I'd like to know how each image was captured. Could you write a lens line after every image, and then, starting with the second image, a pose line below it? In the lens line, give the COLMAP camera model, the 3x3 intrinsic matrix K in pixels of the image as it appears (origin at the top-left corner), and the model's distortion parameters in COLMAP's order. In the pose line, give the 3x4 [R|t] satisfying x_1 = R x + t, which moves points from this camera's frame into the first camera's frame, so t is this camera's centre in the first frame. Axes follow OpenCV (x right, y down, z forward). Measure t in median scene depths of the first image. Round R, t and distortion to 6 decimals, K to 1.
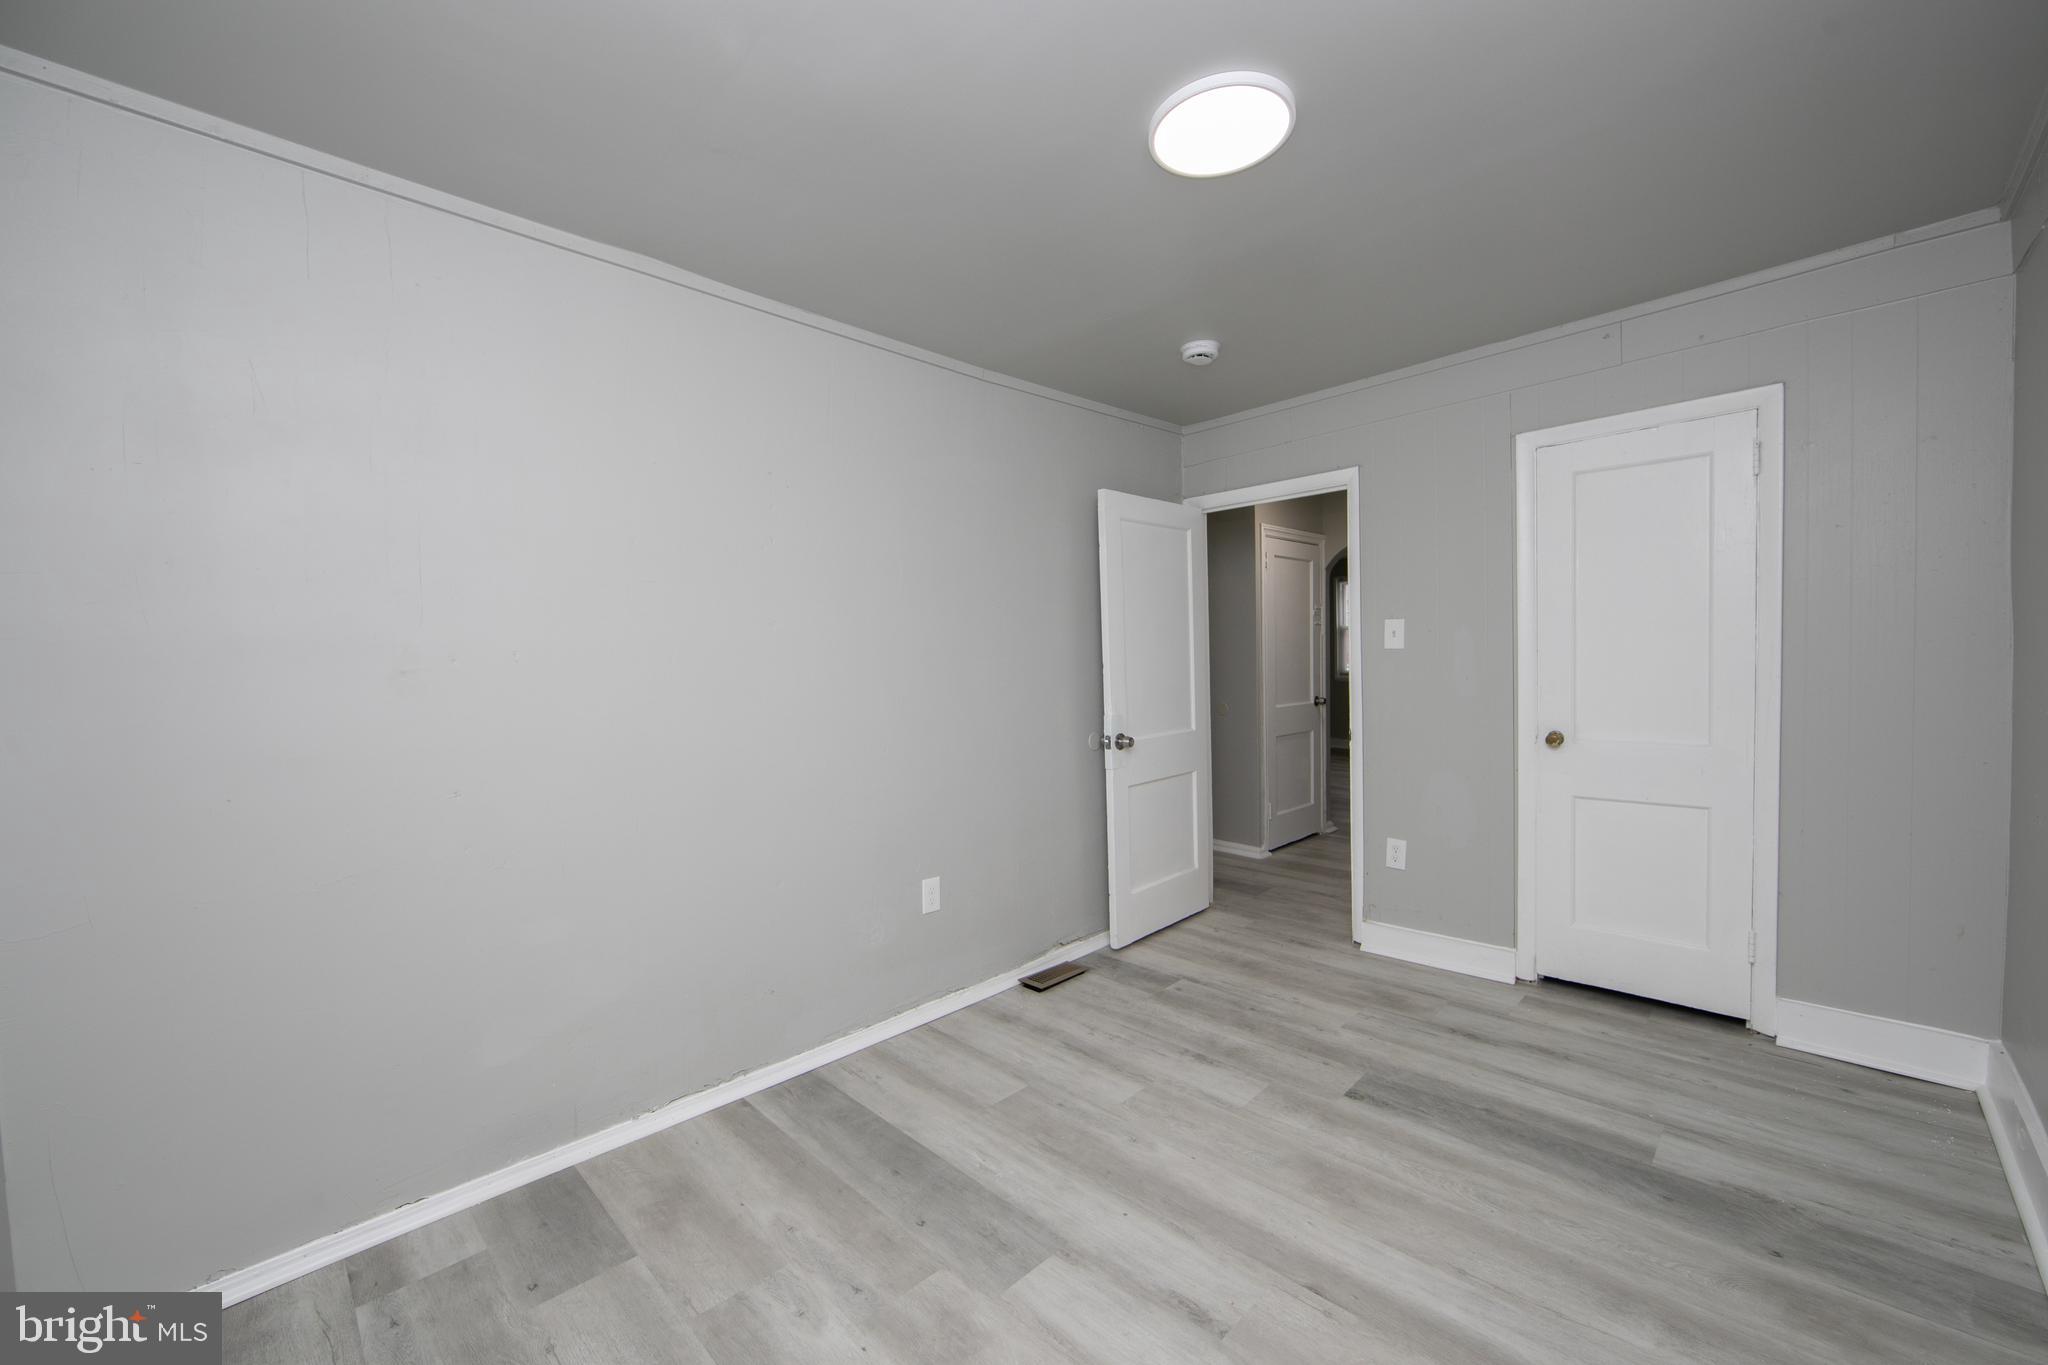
lens RADIAL K [[803.8, 0, 1035.2], [0, 803.8, 689.9], [0, 0, 1]] dist [-0.017456, 0.002890]
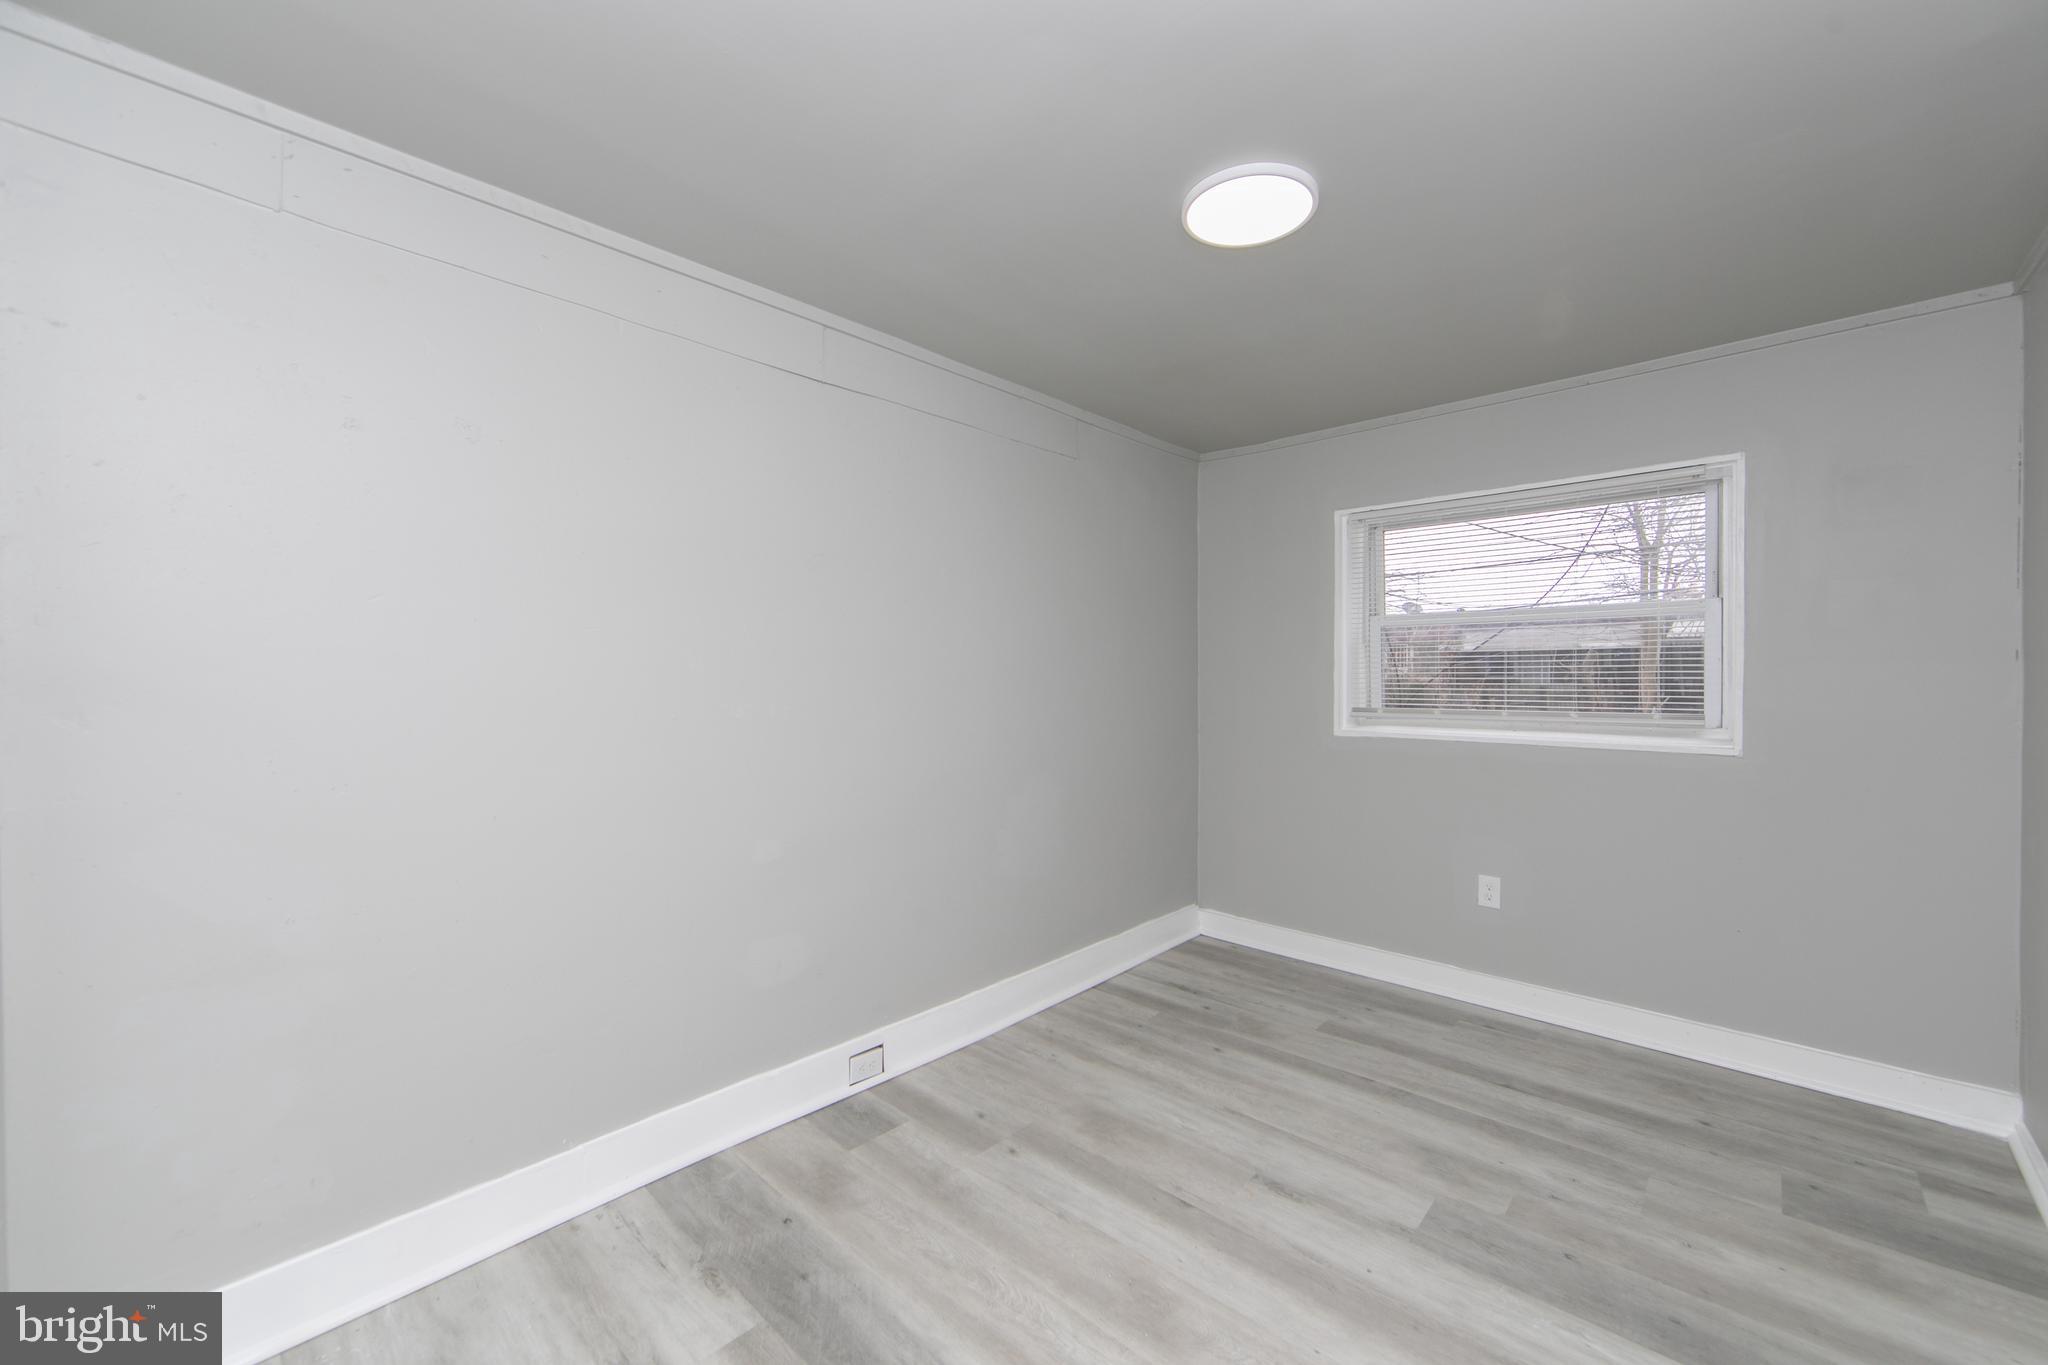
lens RADIAL K [[799.7, 0, 1030.3], [0, 799.7, 685.2], [0, 0, 1]] dist [-0.001827, -0.000524]
pose [[-0.999047, 0.031306, -0.030409, 0.414473], [0.029771, 0.998321, 0.049682, -0.084849], [0.031914, 0.048729, -0.998302, 1.501627]]
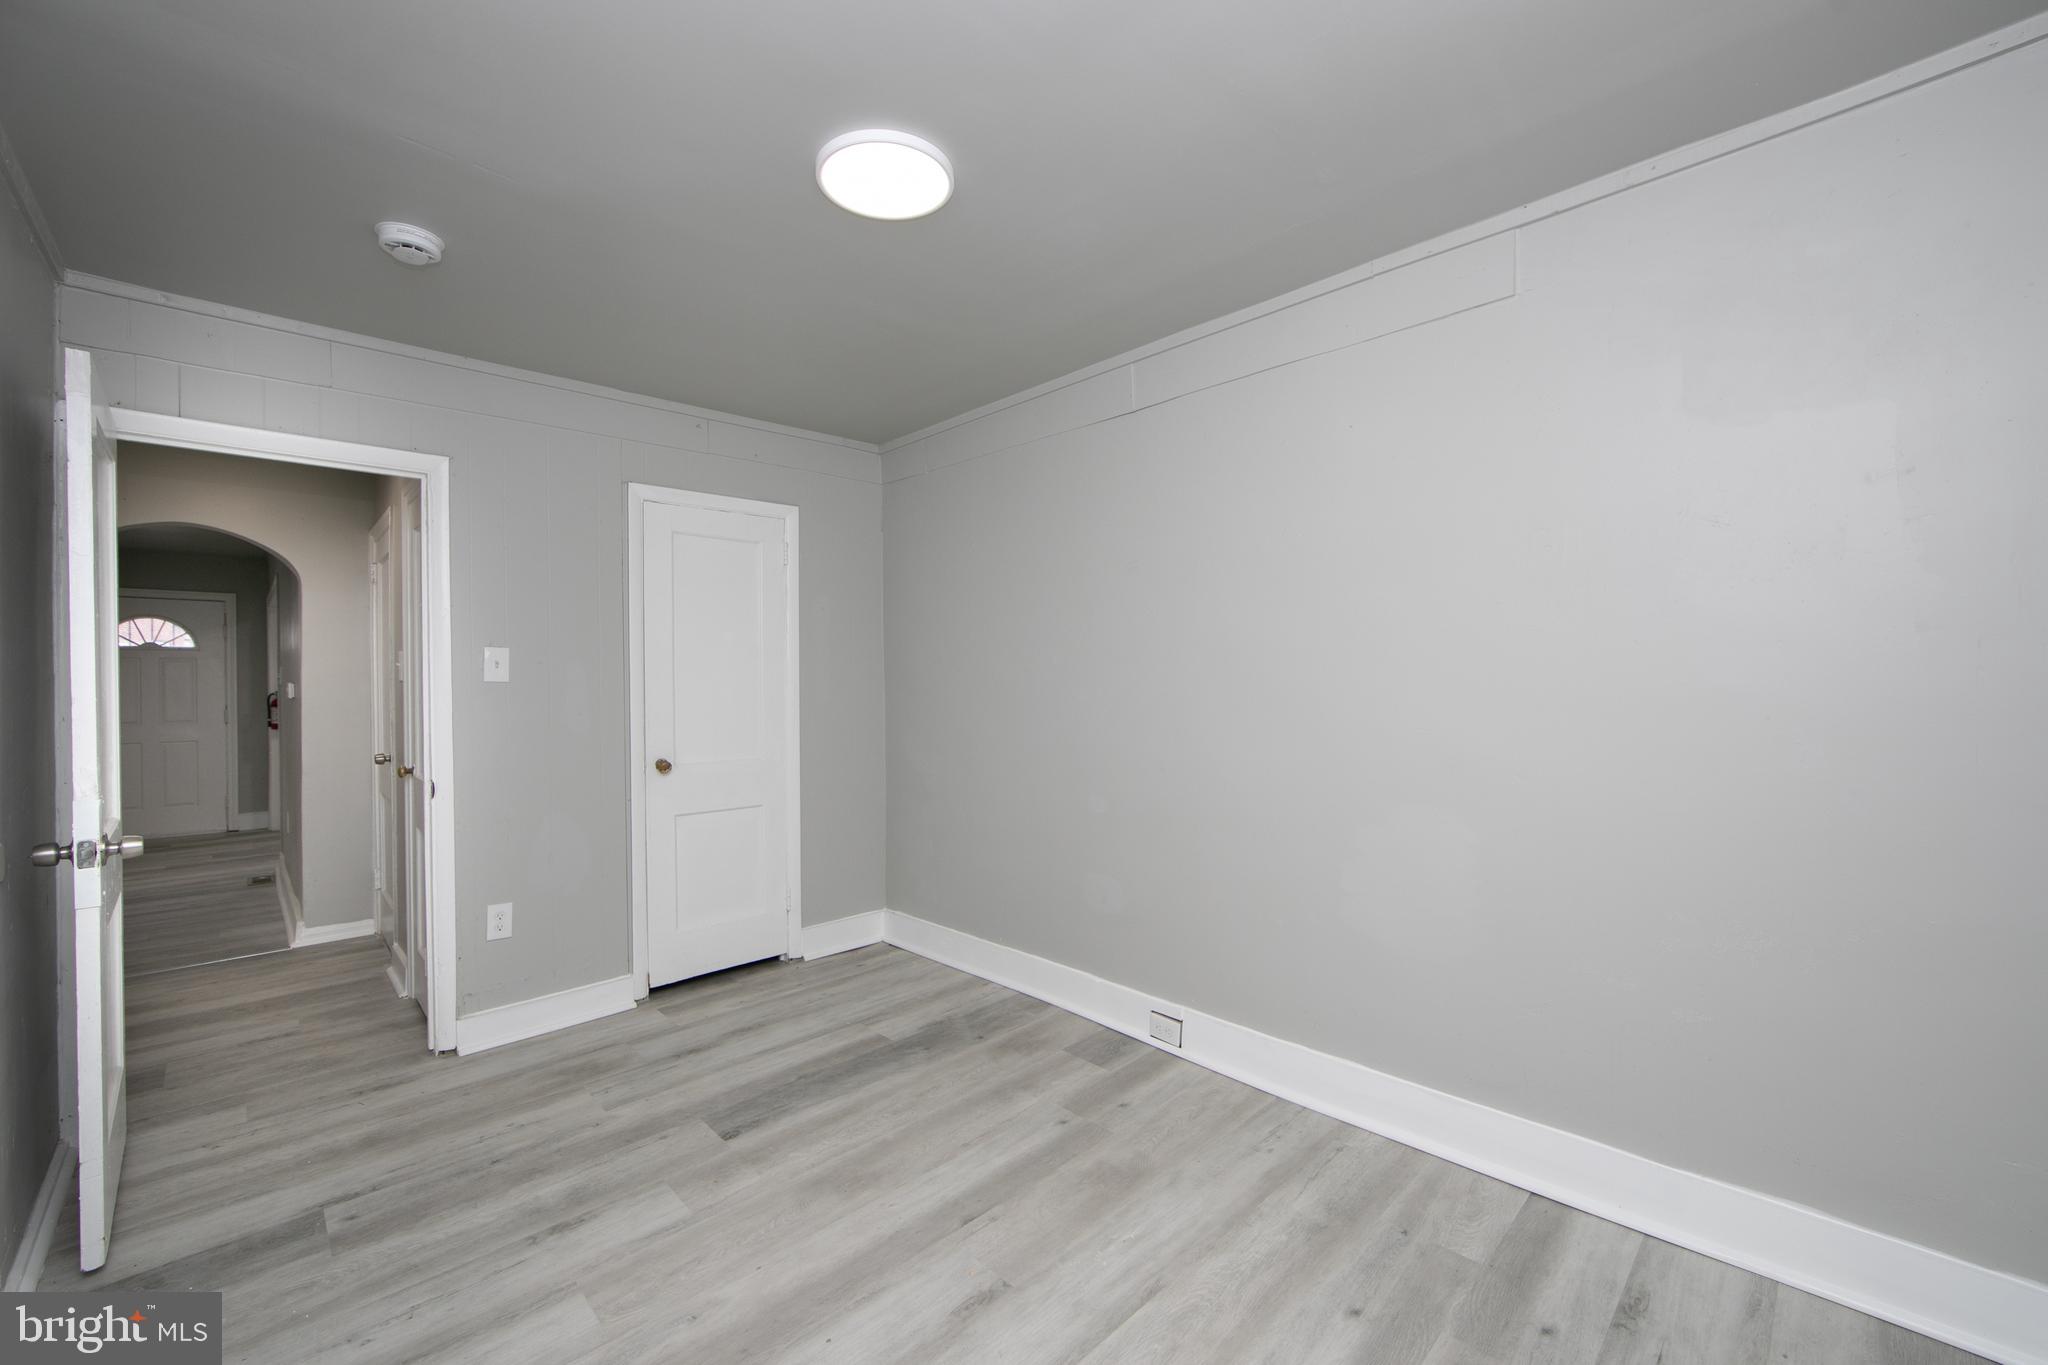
lens RADIAL K [[822.6, 0, 1024.0], [0, 822.6, 682.5], [0, 0, 1]] dist [-0.008776, 0.000224]
pose [[0.018049, 0.024532, 0.999536, -0.596205], [0.047036, 0.998571, -0.025358, -0.001825], [-0.998730, 0.047472, 0.016870, 0.586485]]
